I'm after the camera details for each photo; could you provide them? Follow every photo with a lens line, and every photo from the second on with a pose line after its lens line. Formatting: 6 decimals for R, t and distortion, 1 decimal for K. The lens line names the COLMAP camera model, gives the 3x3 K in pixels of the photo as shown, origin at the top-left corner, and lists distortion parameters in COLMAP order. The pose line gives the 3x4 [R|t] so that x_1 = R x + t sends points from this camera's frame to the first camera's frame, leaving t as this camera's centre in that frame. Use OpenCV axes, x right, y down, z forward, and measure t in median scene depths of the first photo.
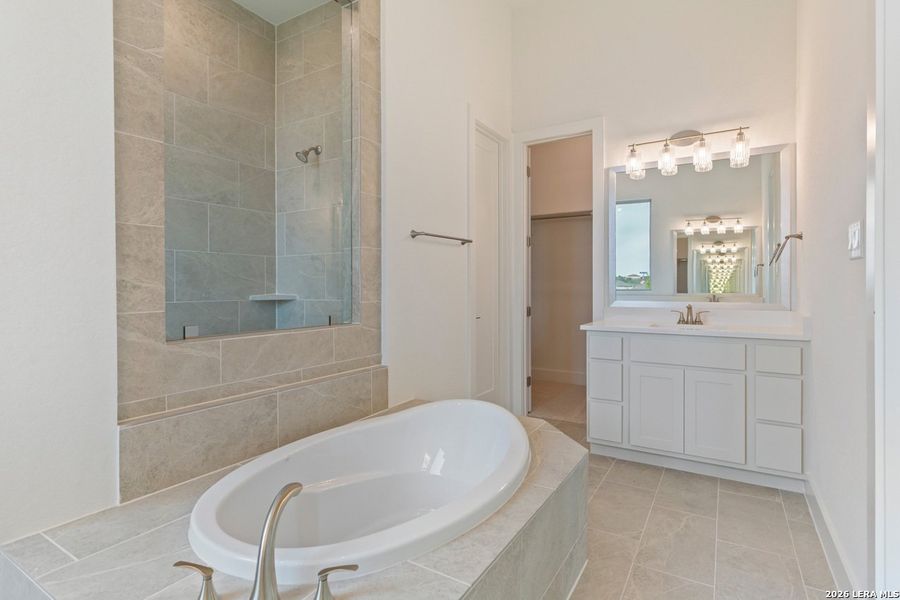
lens RADIAL K [[423.5, 0, 449.9], [0, 423.5, 290.5], [0, 0, 1]] dist [0.003274, 0.000841]
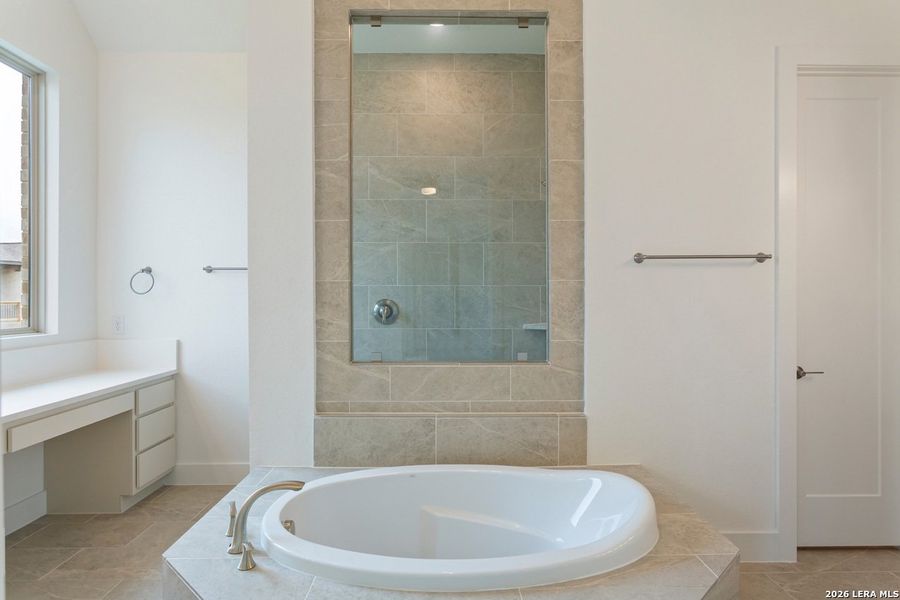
lens RADIAL K [[468.9, 0, 450.7], [0, 468.9, 308.5], [0, 0, 1]] dist [-0.004803, -0.000147]
pose [[0.590628, 0.016911, -0.806766, 0.558091], [-0.013707, 0.999846, 0.010924, -0.057951], [0.806827, 0.004606, 0.590770, 0.262447]]
